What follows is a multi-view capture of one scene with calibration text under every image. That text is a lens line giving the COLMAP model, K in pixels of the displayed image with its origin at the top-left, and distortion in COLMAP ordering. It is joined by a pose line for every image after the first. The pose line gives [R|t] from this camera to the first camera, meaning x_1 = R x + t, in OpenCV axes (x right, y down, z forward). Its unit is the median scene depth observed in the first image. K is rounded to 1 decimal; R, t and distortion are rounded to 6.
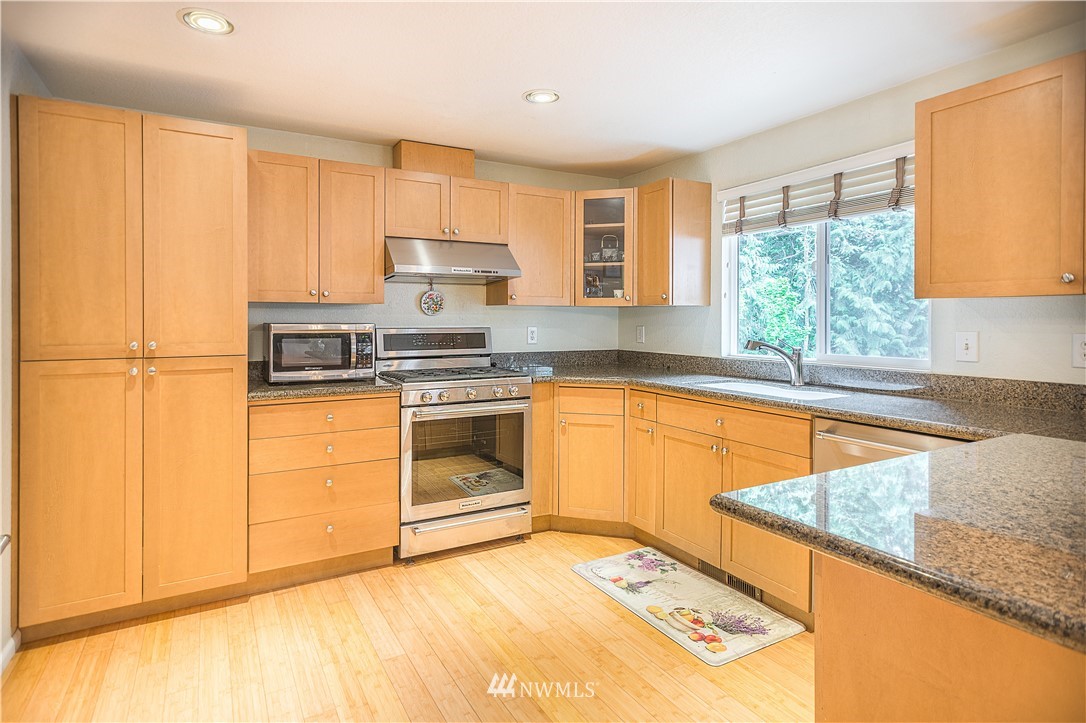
lens RADIAL K [[593.1, 0, 550.4], [0, 593.1, 318.7], [0, 0, 1]] dist [0.007000, 0.000189]
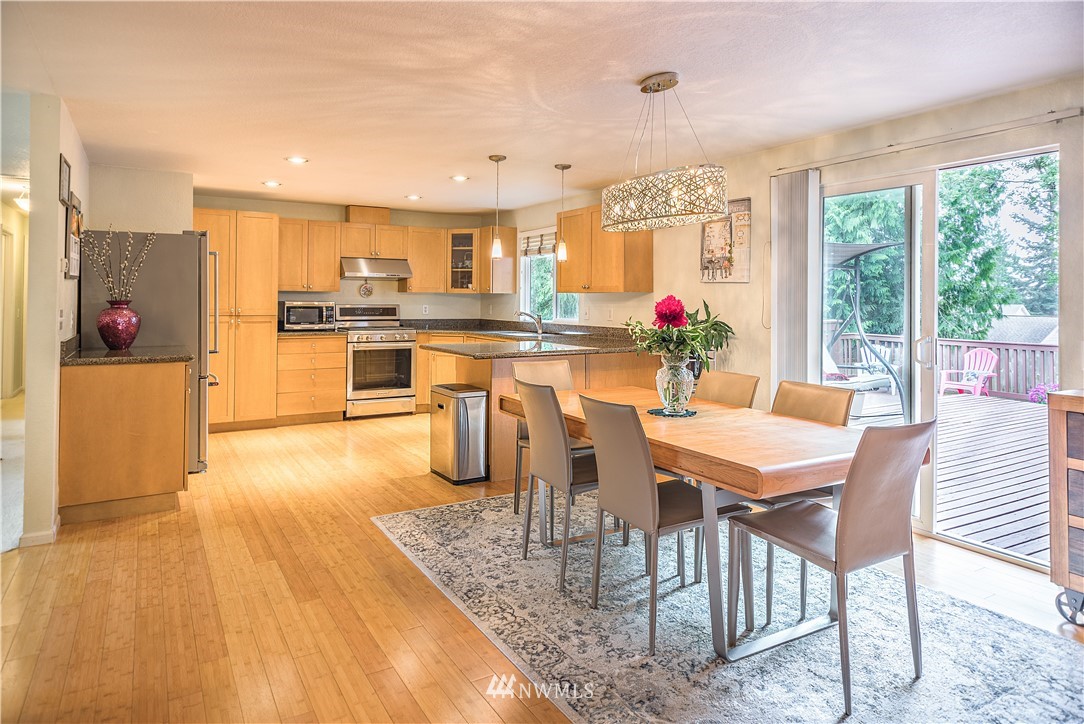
lens RADIAL K [[664.8, 0, 528.9], [0, 664.8, 294.5], [0, 0, 1]] dist [0.009061, 0.002571]
pose [[0.999919, 0.007213, -0.010497, 0.360601], [-0.007302, 0.999937, -0.008482, -0.001729], [0.010435, 0.008558, 0.999909, -1.170420]]
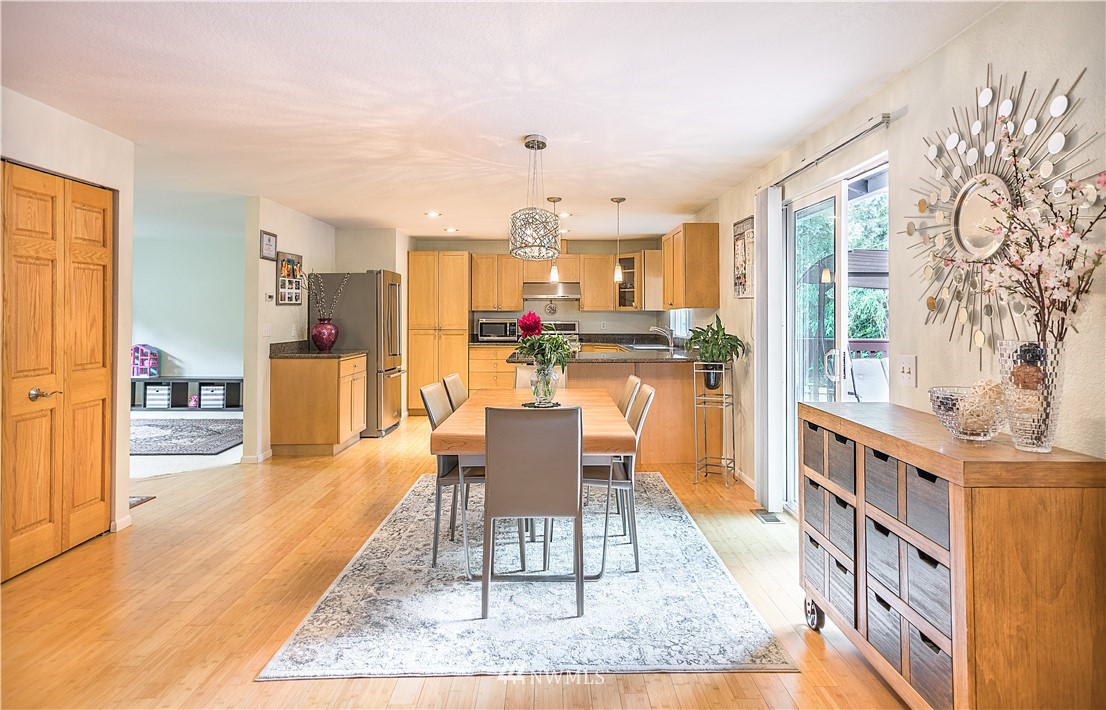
lens RADIAL K [[649.2, 0, 550.4], [0, 649.2, 314.3], [0, 0, 1]] dist [-0.001532, 0.000155]
pose [[0.862965, -0.002185, -0.505259, 1.136277], [0.000519, 0.999994, -0.003440, -0.001442], [0.505263, 0.002706, 0.862961, -1.209235]]
